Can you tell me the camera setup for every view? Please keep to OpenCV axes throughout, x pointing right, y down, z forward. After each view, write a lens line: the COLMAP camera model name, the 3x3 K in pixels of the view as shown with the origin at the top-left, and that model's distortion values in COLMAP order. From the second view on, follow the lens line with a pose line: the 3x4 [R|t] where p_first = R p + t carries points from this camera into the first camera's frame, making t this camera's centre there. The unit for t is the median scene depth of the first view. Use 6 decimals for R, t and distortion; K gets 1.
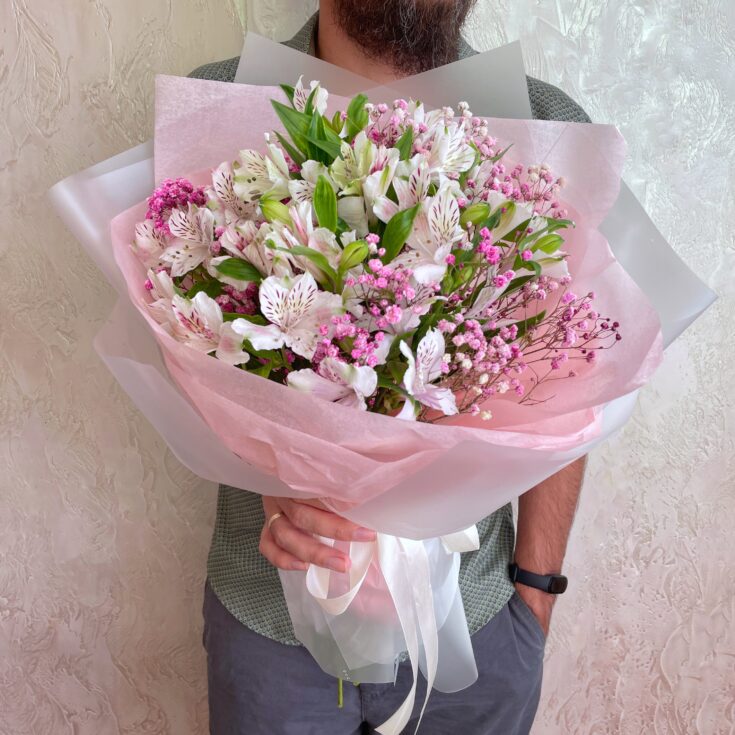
lens RADIAL K [[775.2, 0, 362.8], [0, 775.2, 377.3], [0, 0, 1]] dist [0.049118, -0.073189]
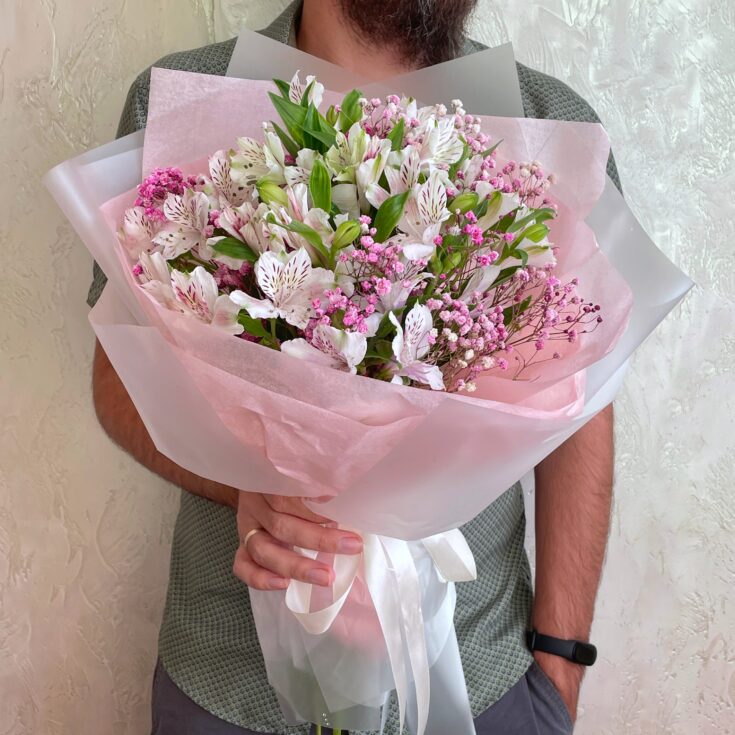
lens RADIAL K [[1047.8, 0, 370.0], [0, 1047.8, 351.0], [0, 0, 1]] dist [0.019268, -0.104729]
pose [[0.999593, 0.018328, 0.021882, -0.006986], [-0.015691, 0.993227, -0.115122, 0.144628], [-0.023844, 0.114732, 0.993110, -0.349699]]
